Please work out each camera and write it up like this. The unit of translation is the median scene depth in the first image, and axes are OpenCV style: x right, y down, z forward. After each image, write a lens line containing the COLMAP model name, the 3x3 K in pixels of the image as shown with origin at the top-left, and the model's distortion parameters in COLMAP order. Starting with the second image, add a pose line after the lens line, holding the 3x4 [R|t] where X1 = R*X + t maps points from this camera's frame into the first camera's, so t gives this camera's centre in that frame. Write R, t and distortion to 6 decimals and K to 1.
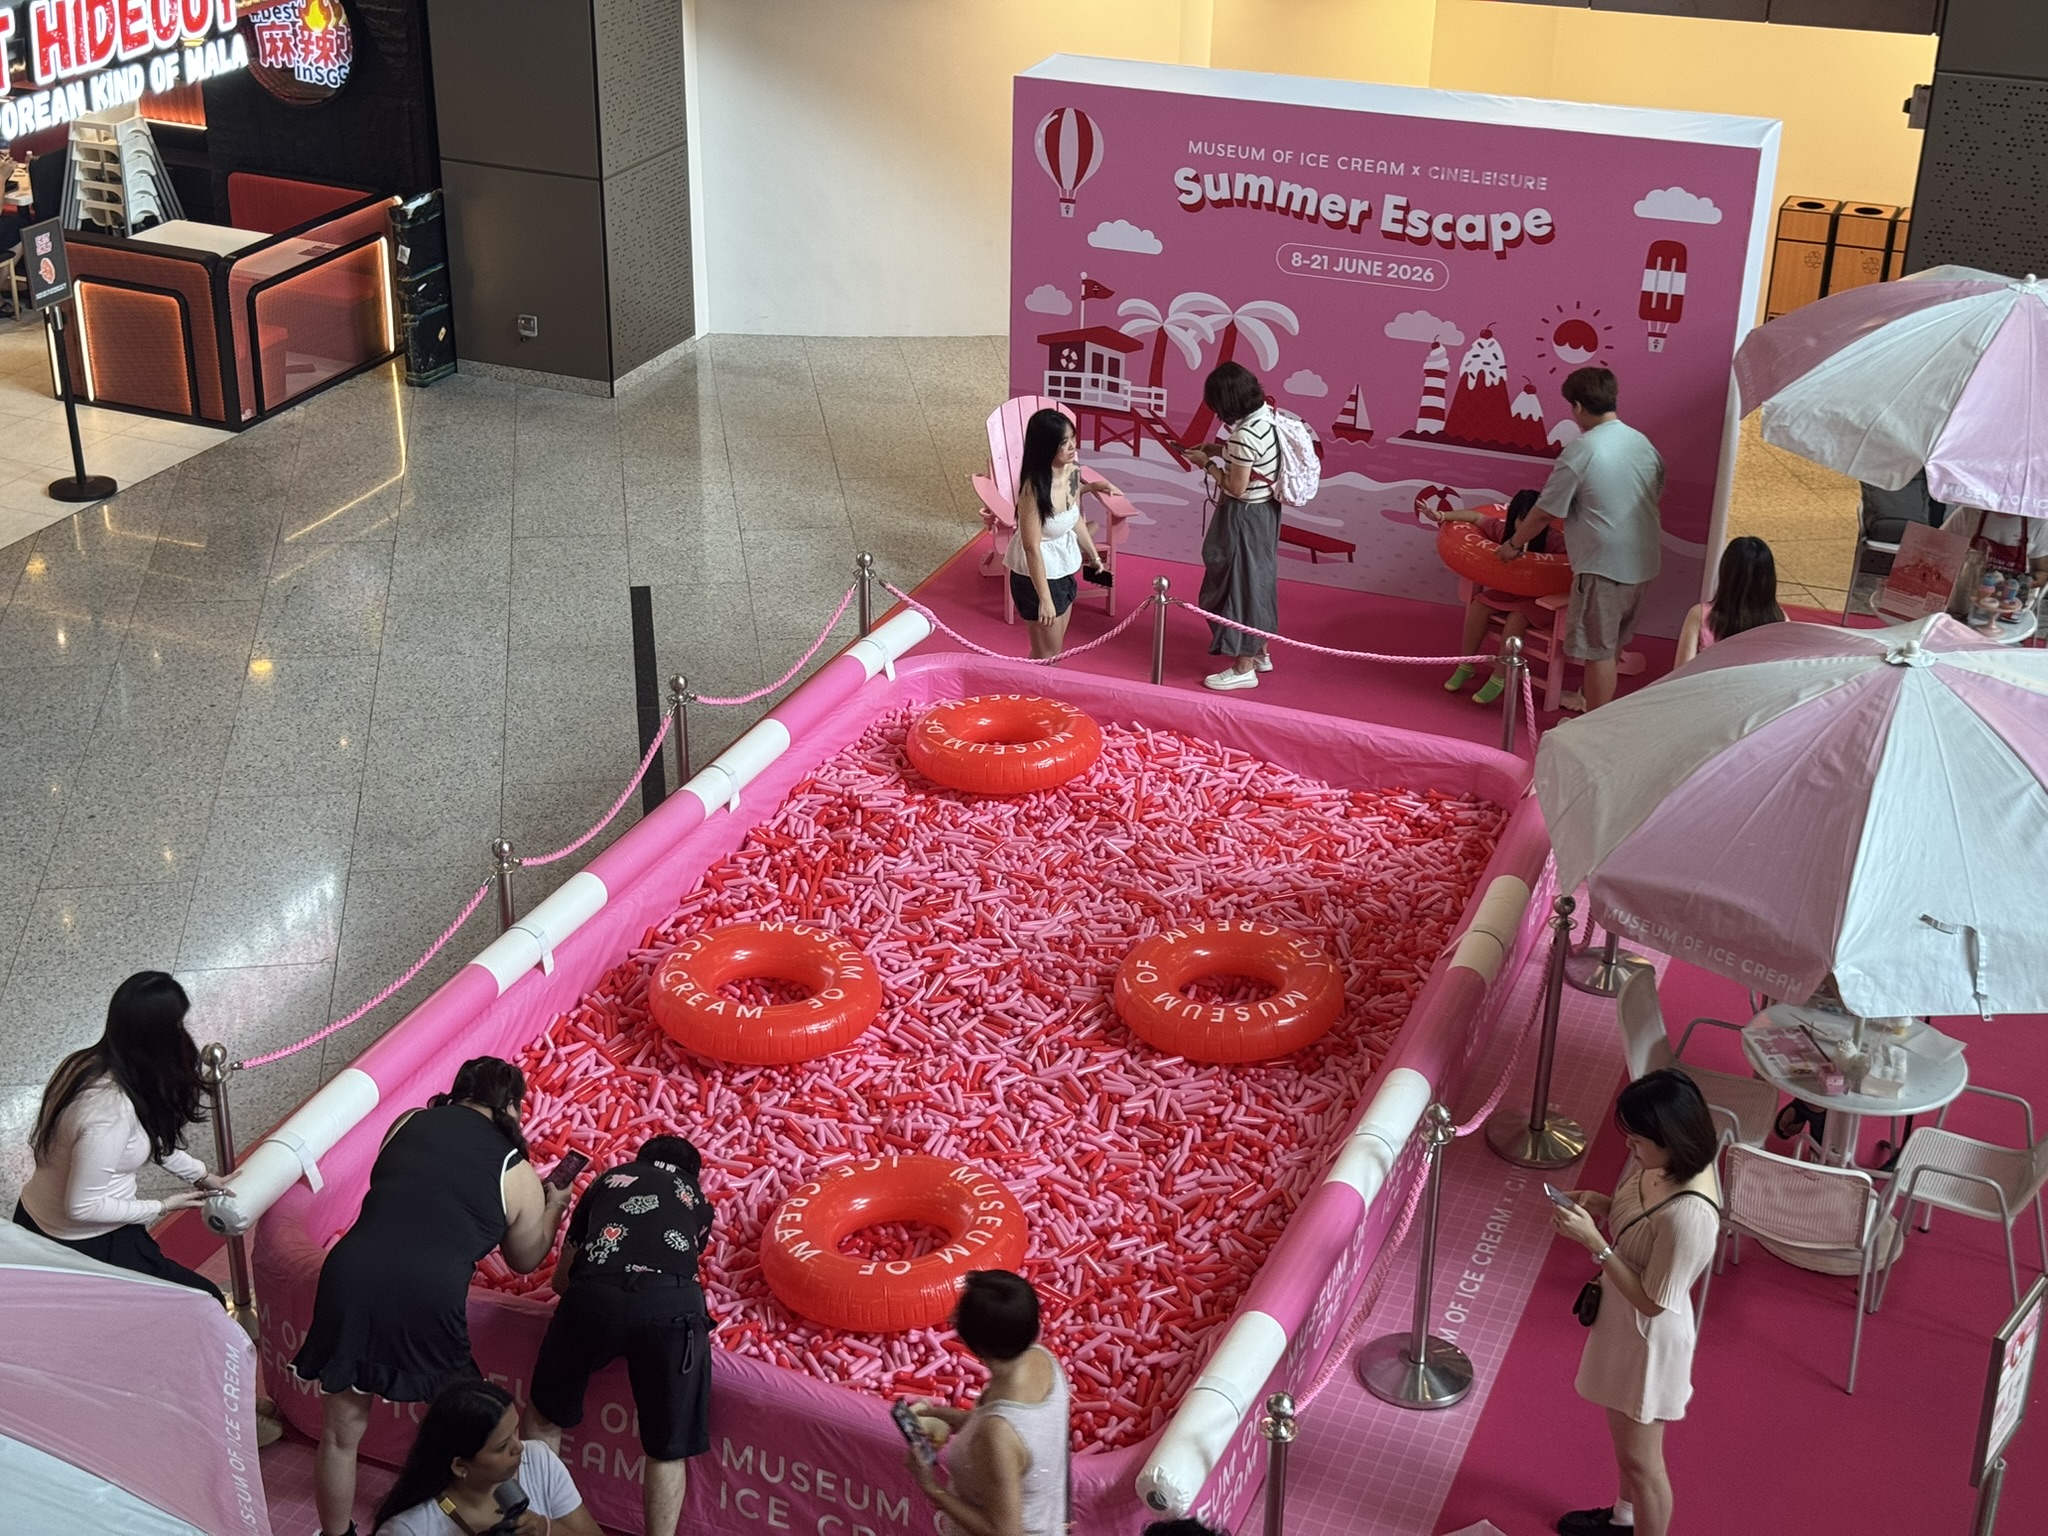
lens RADIAL K [[2840.7, 0, 1022.4], [0, 2840.7, 767.9], [0, 0, 1]] dist [0.027262, 0.000000]
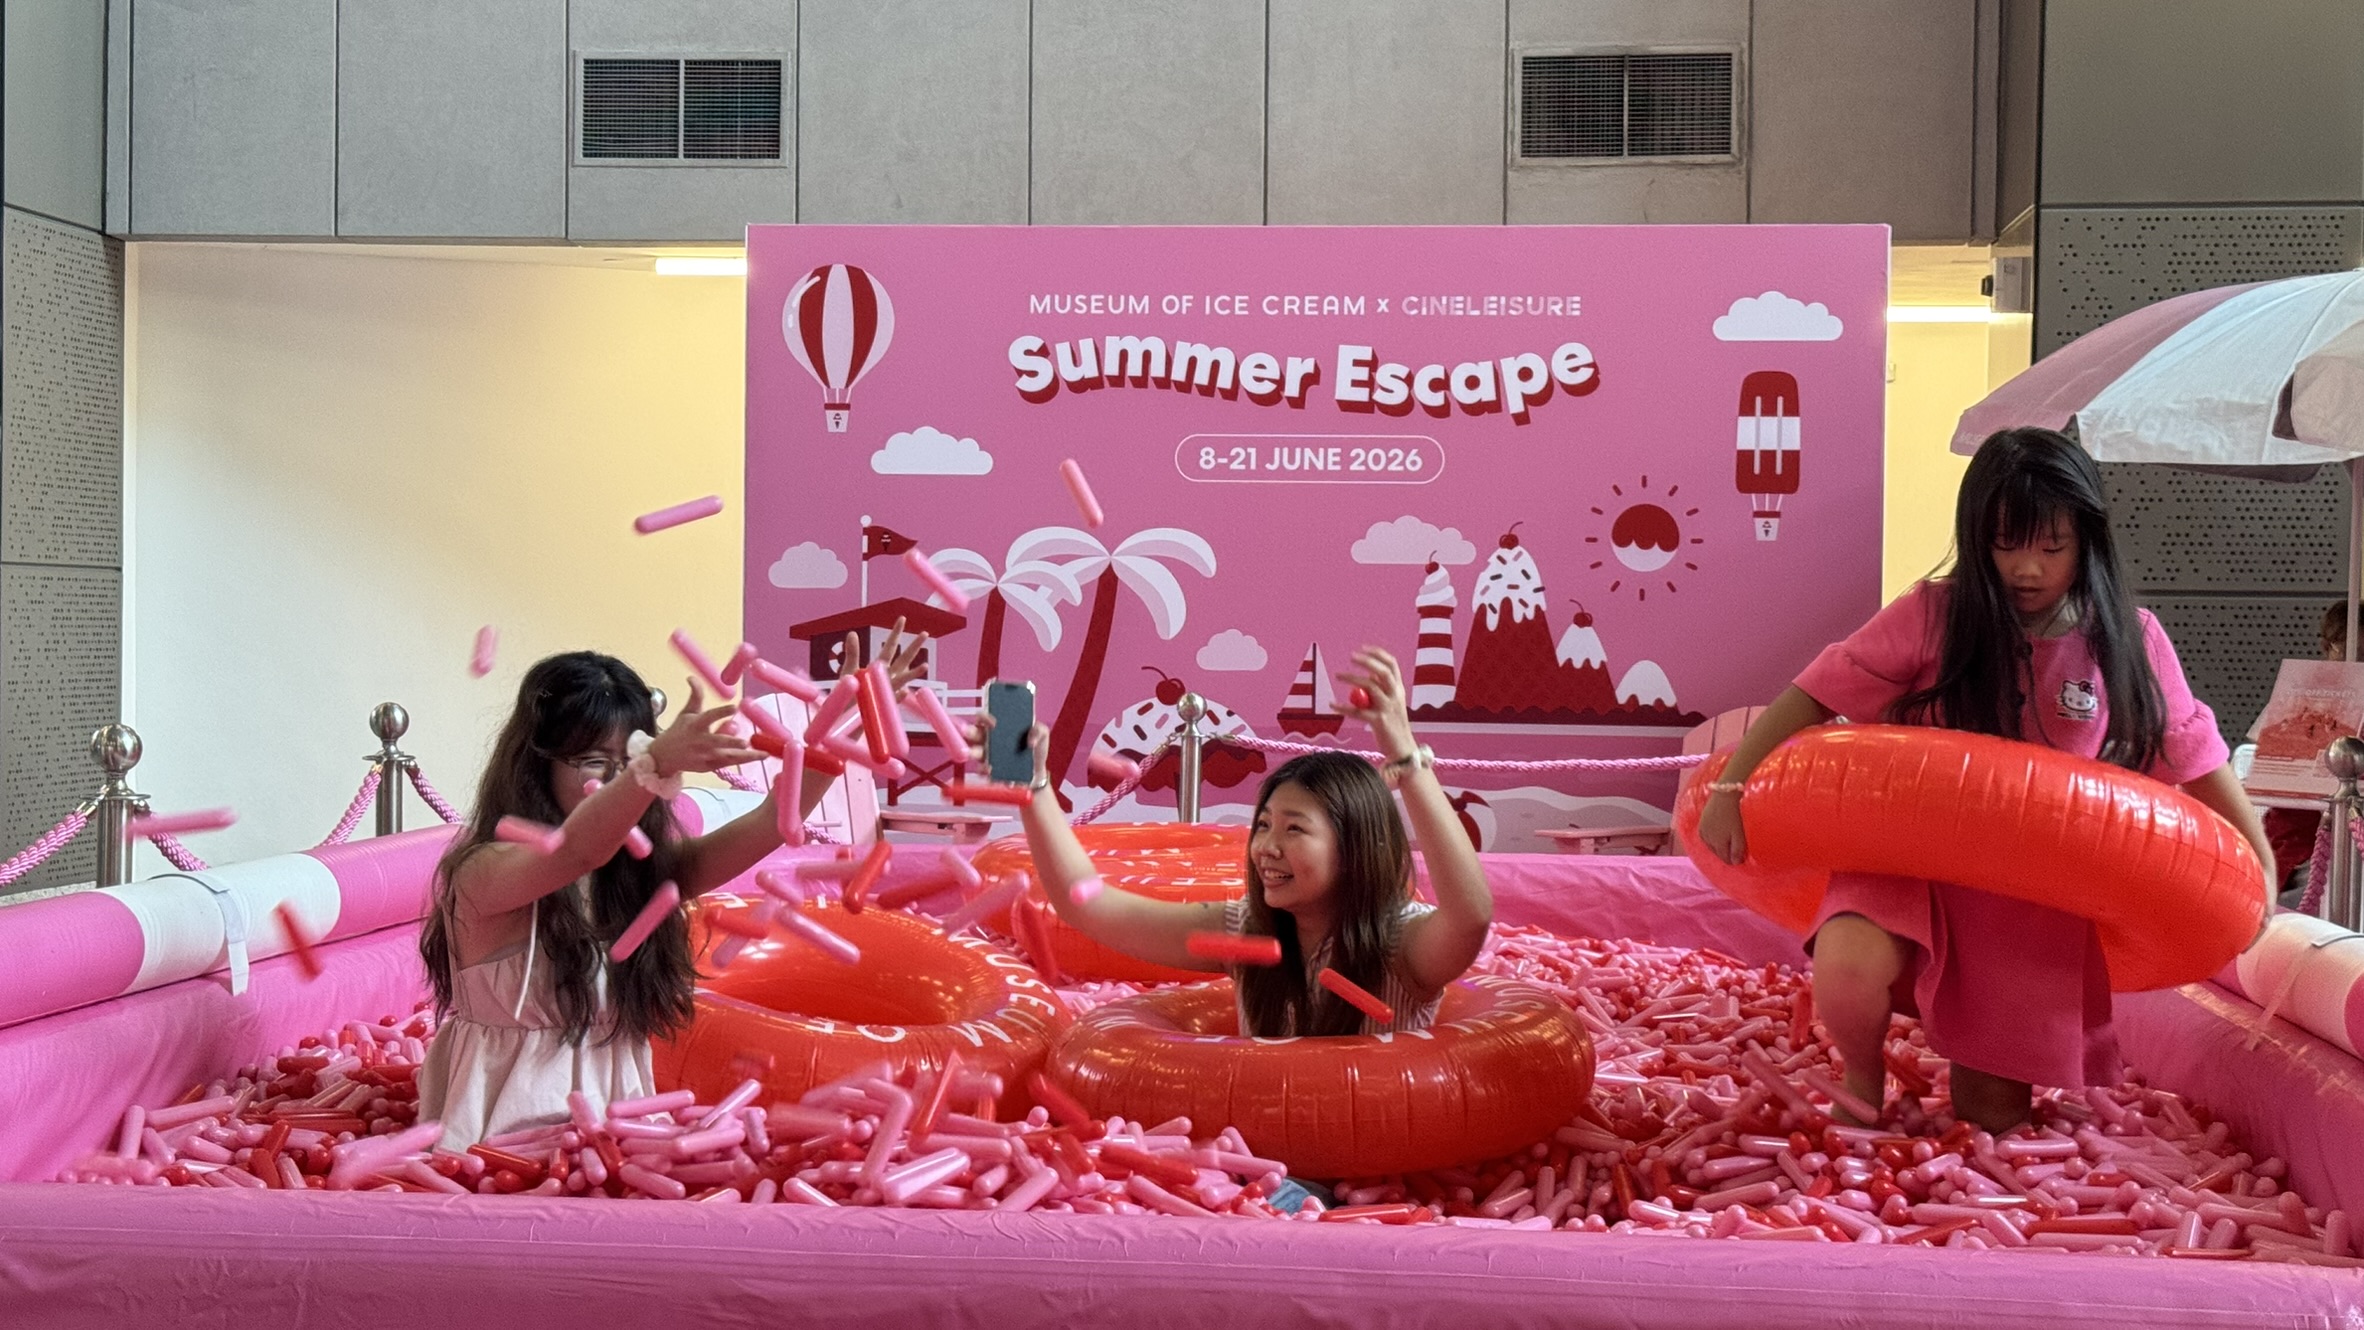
lens RADIAL K [[3175.5, 0, 1184.4], [0, 3175.5, 664.8], [0, 0, 1]] dist [0.111826, 0.000000]
pose [[0.958593, -0.000132, 0.284778, -0.117933], [0.125962, 0.897057, -0.423583, 0.174543], [-0.255406, 0.441915, 0.859929, 0.396572]]
